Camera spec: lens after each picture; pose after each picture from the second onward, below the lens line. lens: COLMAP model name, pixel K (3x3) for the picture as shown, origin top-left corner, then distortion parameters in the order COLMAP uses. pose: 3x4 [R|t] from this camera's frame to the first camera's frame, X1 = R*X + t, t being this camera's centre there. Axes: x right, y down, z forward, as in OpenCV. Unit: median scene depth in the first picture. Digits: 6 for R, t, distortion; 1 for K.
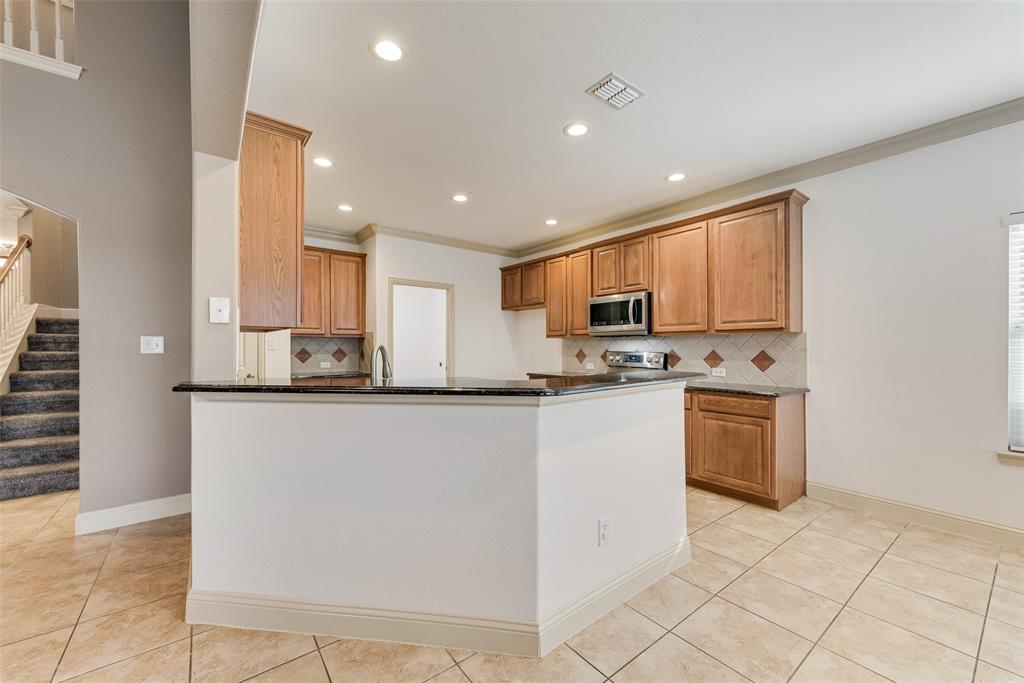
lens RADIAL K [[400.2, 0, 510.7], [0, 400.2, 343.1], [0, 0, 1]] dist [0.004290, -0.000189]
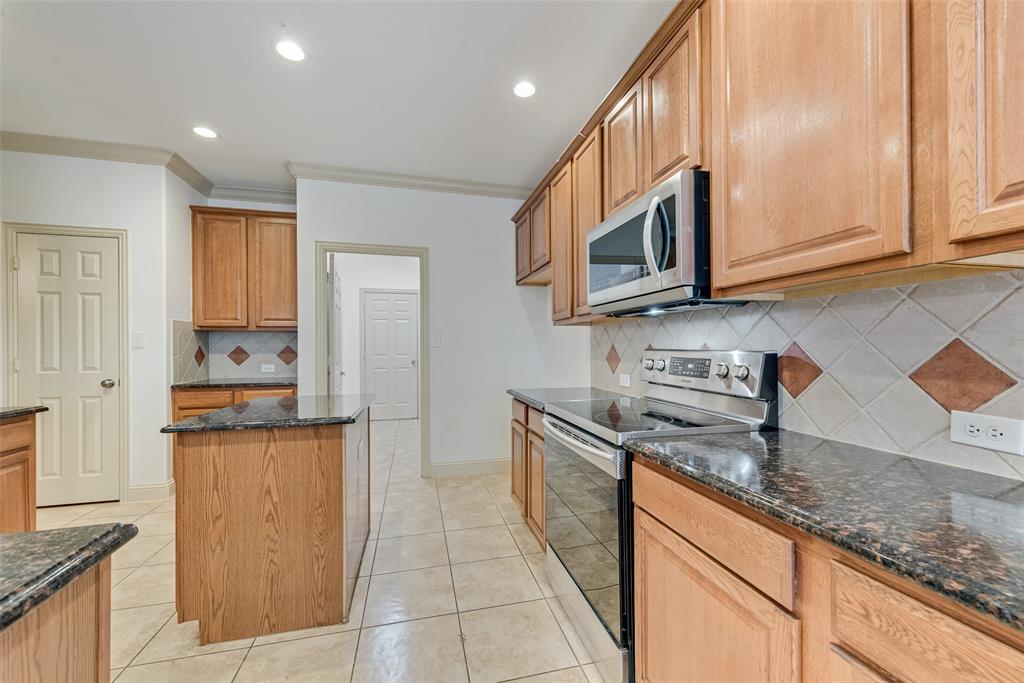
lens RADIAL K [[400.2, 0, 511.5], [0, 400.2, 348.7], [0, 0, 1]] dist [0.004290, -0.000189]
pose [[0.915705, -0.002543, -0.401844, 0.321548], [0.007351, 0.999919, 0.010424, 0.016020], [0.401785, -0.012499, 0.915649, 0.600392]]
